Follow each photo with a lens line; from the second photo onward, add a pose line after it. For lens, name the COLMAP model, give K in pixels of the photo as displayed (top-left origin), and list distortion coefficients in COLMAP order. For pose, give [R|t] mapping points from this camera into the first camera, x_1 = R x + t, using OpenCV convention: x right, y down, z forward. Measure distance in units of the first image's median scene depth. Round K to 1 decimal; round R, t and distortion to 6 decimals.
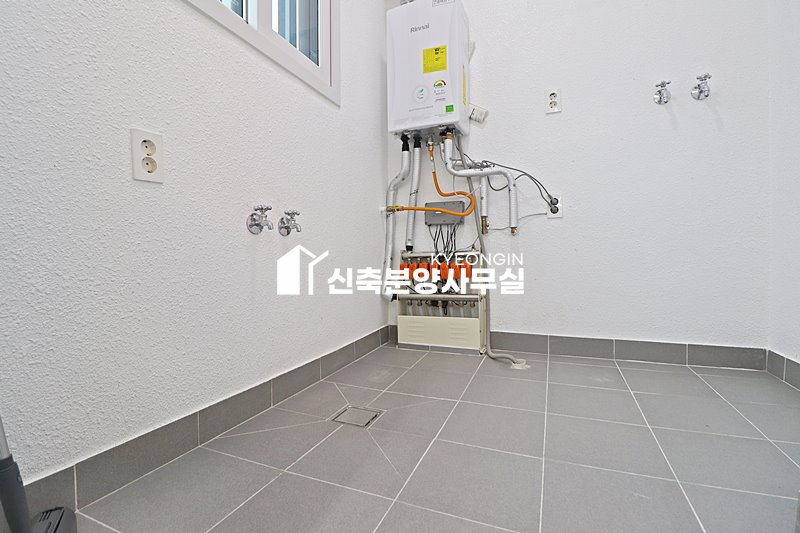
lens RADIAL K [[369.7, 0, 397.4], [0, 369.7, 249.7], [0, 0, 1]] dist [-0.016941, -0.004710]
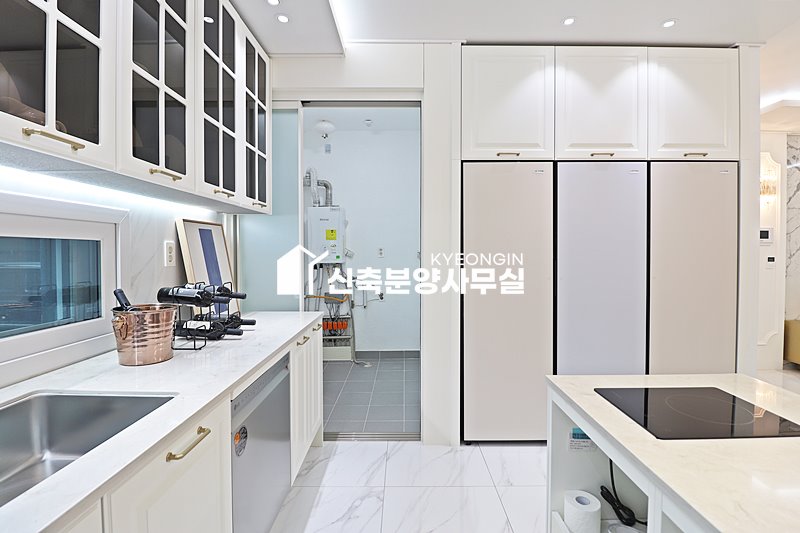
lens RADIAL K [[369.7, 0, 395.6], [0, 369.7, 256.6], [0, 0, 1]] dist [-0.016941, -0.004710]
pose [[0.932314, -0.008917, 0.361539, -0.326659], [0.003658, 0.999877, 0.015227, -0.387484], [-0.361631, -0.012874, 0.932233, -1.172457]]
